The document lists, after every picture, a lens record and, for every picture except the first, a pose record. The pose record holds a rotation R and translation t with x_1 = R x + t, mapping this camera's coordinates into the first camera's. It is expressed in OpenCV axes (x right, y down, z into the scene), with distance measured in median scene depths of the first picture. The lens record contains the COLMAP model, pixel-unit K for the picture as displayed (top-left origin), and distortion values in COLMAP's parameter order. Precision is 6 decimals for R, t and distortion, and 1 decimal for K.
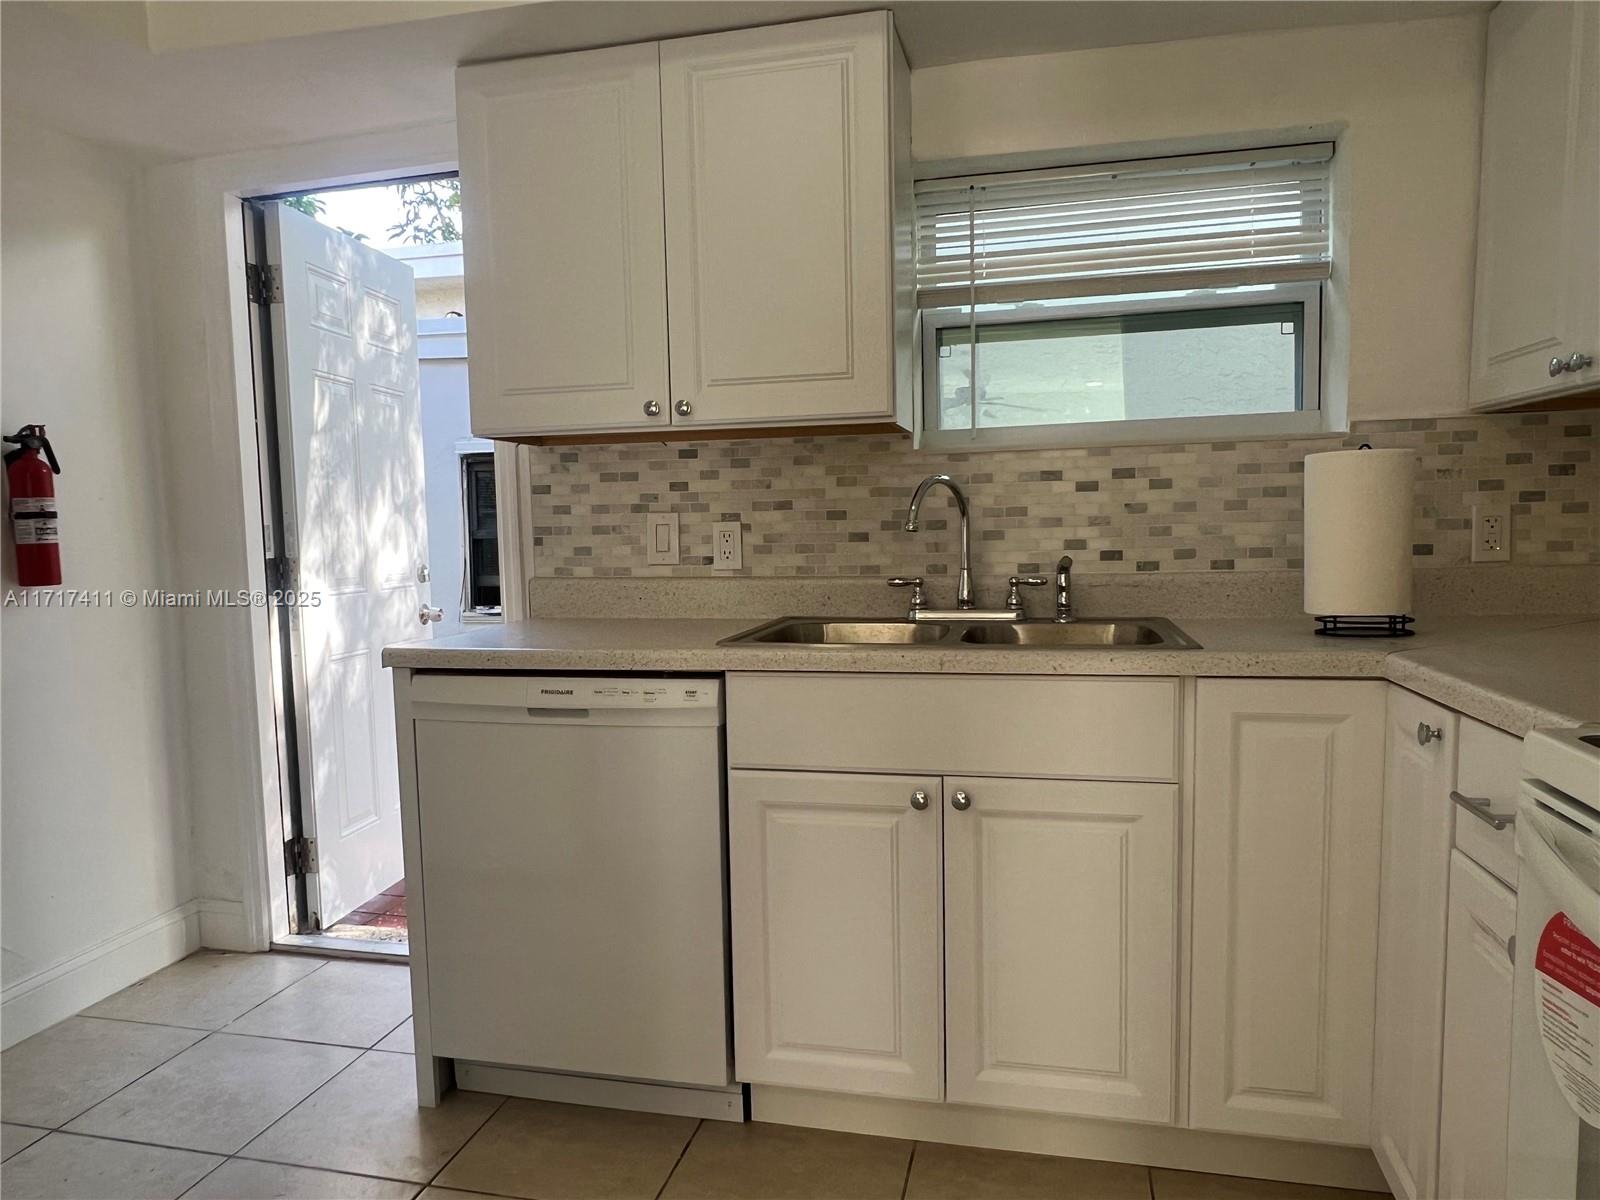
lens RADIAL K [[1063.5, 0, 801.6], [0, 1063.5, 610.0], [0, 0, 1]] dist [0.006443, -0.009713]
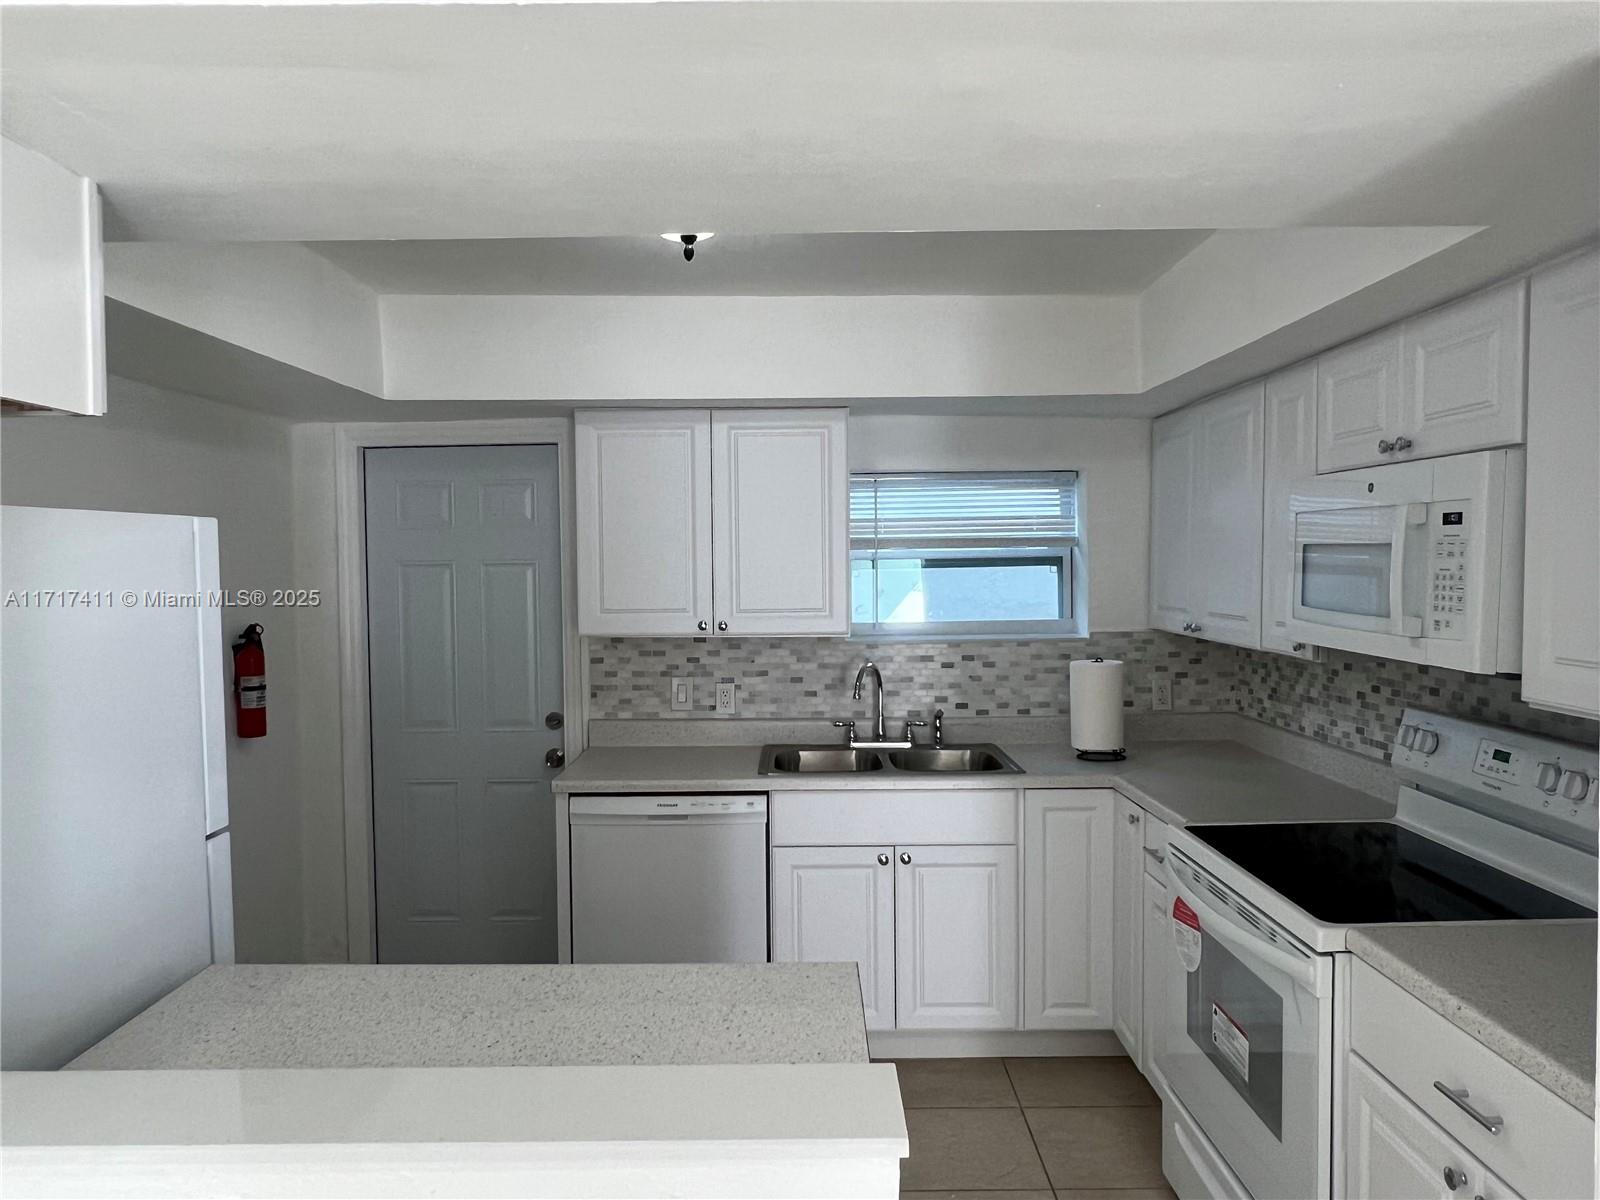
lens RADIAL K [[1063.5, 0, 795.5], [0, 1063.5, 590.6], [0, 0, 1]] dist [0.006443, -0.009713]
pose [[0.974580, 0.006613, 0.223940, -0.358964], [0.006739, 0.998247, -0.058808, -0.141600], [-0.223937, 0.058822, 0.972827, -0.617912]]
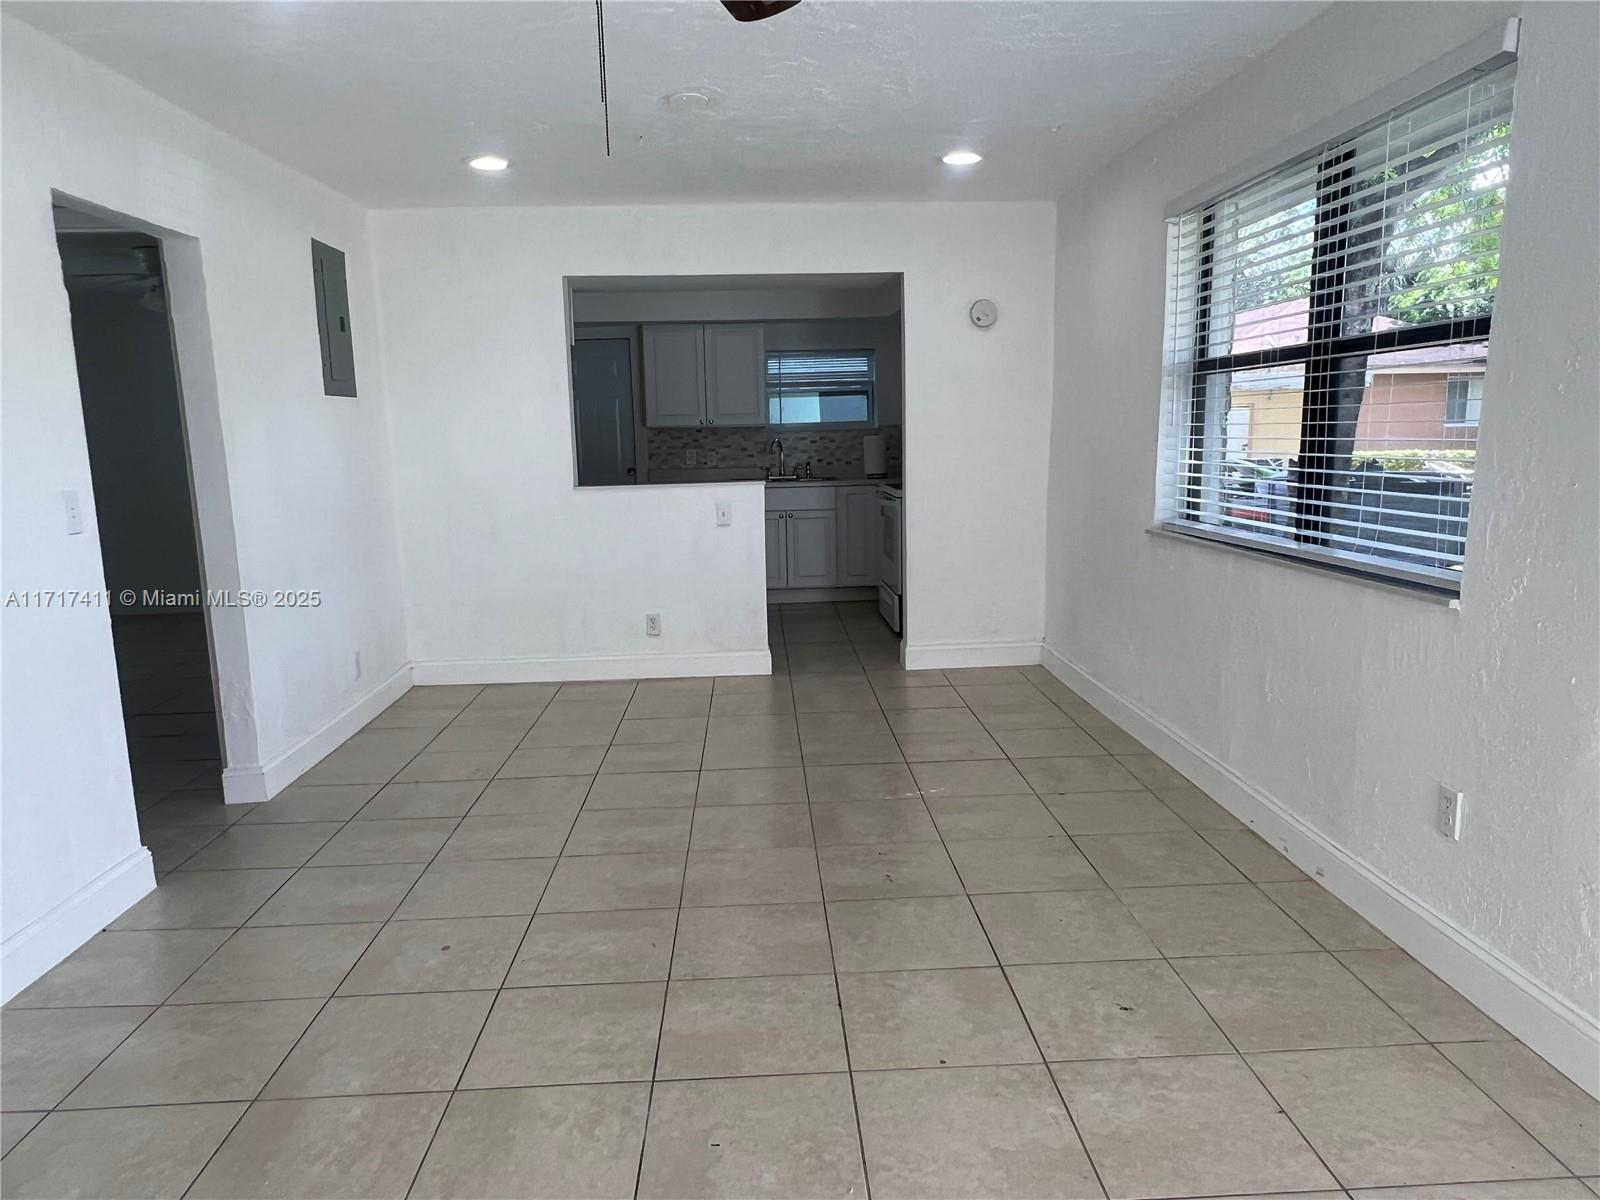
lens RADIAL K [[1063.5, 0, 786.4], [0, 1063.5, 606.2], [0, 0, 1]] dist [0.006443, -0.009713]
pose [[0.964263, -0.042700, 0.261482, -0.833579], [0.023018, 0.996697, 0.077876, 0.167670], [-0.263944, -0.069074, 0.962062, -2.635633]]
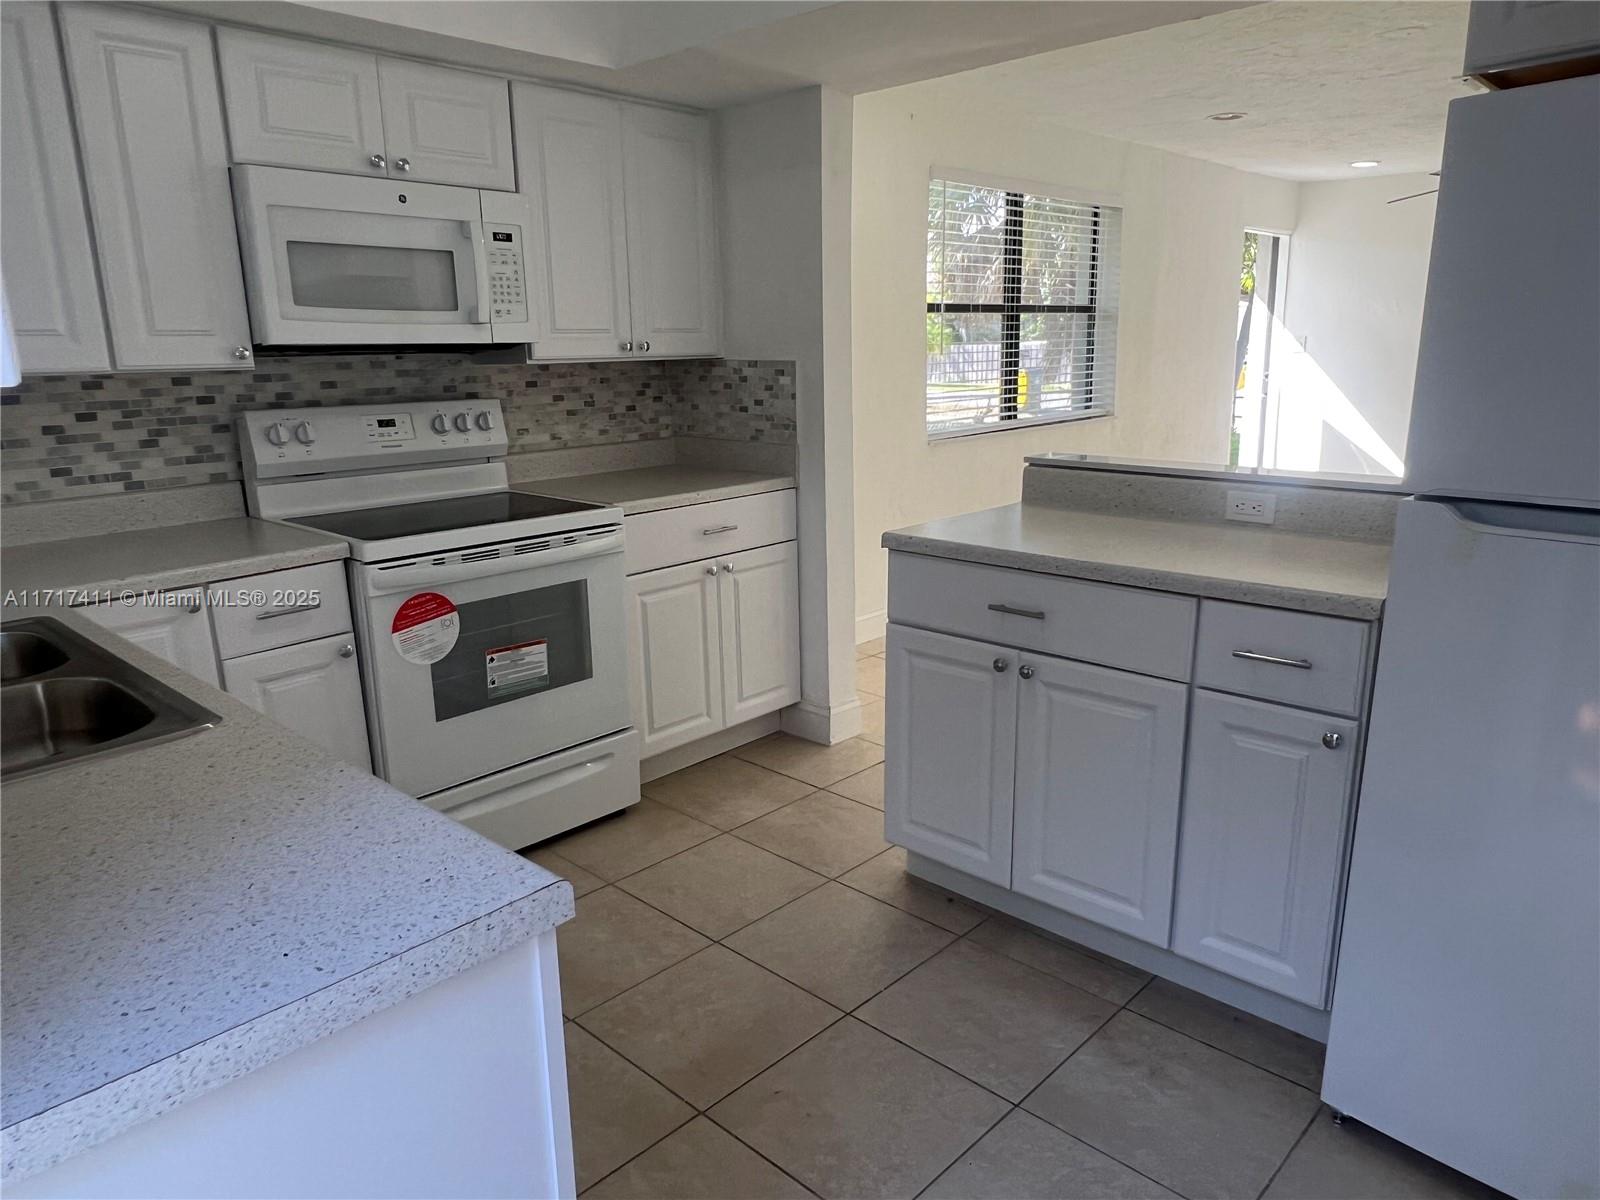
lens RADIAL K [[1063.5, 0, 801.0], [0, 1063.5, 602.2], [0, 0, 1]] dist [0.006443, -0.009713]
pose [[-0.862927, -0.083891, 0.498317, -0.637067], [0.078629, 0.951822, 0.296399, -0.184556], [-0.499174, 0.294952, -0.814757, 1.212891]]
